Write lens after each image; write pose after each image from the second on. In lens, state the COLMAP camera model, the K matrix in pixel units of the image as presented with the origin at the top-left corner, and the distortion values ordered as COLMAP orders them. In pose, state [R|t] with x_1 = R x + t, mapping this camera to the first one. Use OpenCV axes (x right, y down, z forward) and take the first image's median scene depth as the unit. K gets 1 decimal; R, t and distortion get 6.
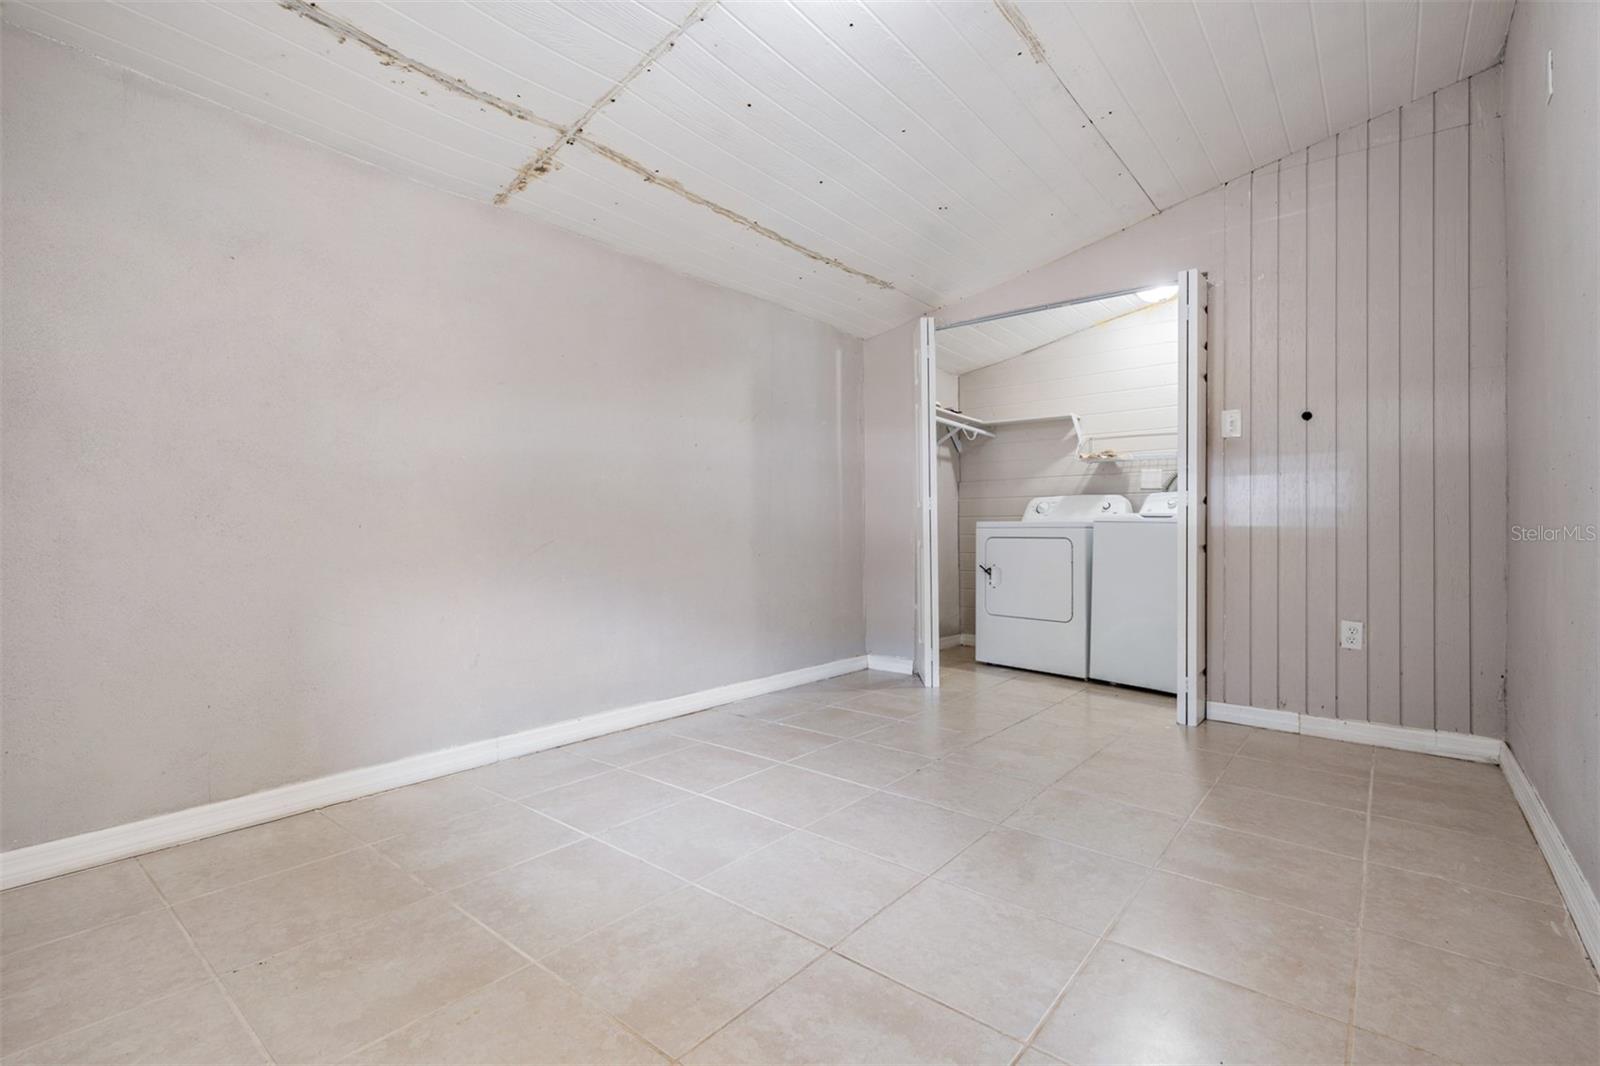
lens RADIAL K [[746.7, 0, 803.4], [0, 746.7, 511.5], [0, 0, 1]] dist [-0.000717, -0.000036]
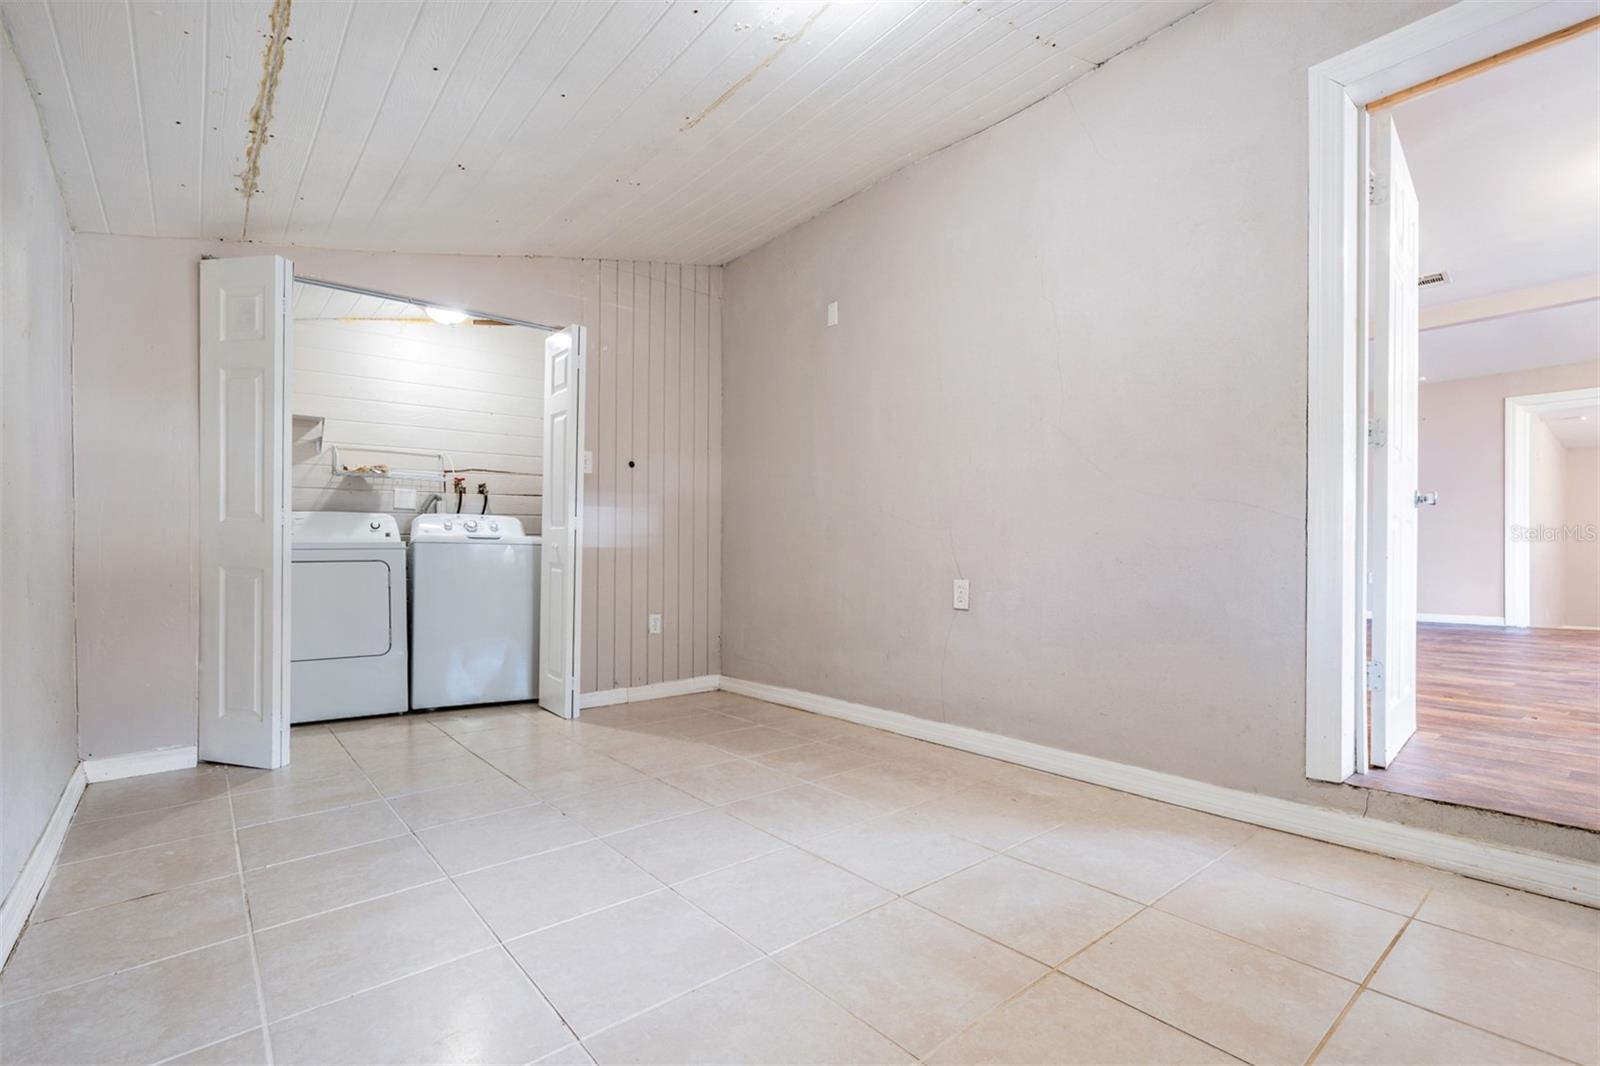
lens RADIAL K [[732.4, 0, 803.6], [0, 732.4, 555.3], [0, 0, 1]] dist [-0.001127, -0.000144]
pose [[0.164400, -0.011496, 0.986327, -0.575105], [-0.017938, 0.999732, 0.014643, 0.009866], [-0.986231, -0.020100, 0.164149, 0.484711]]
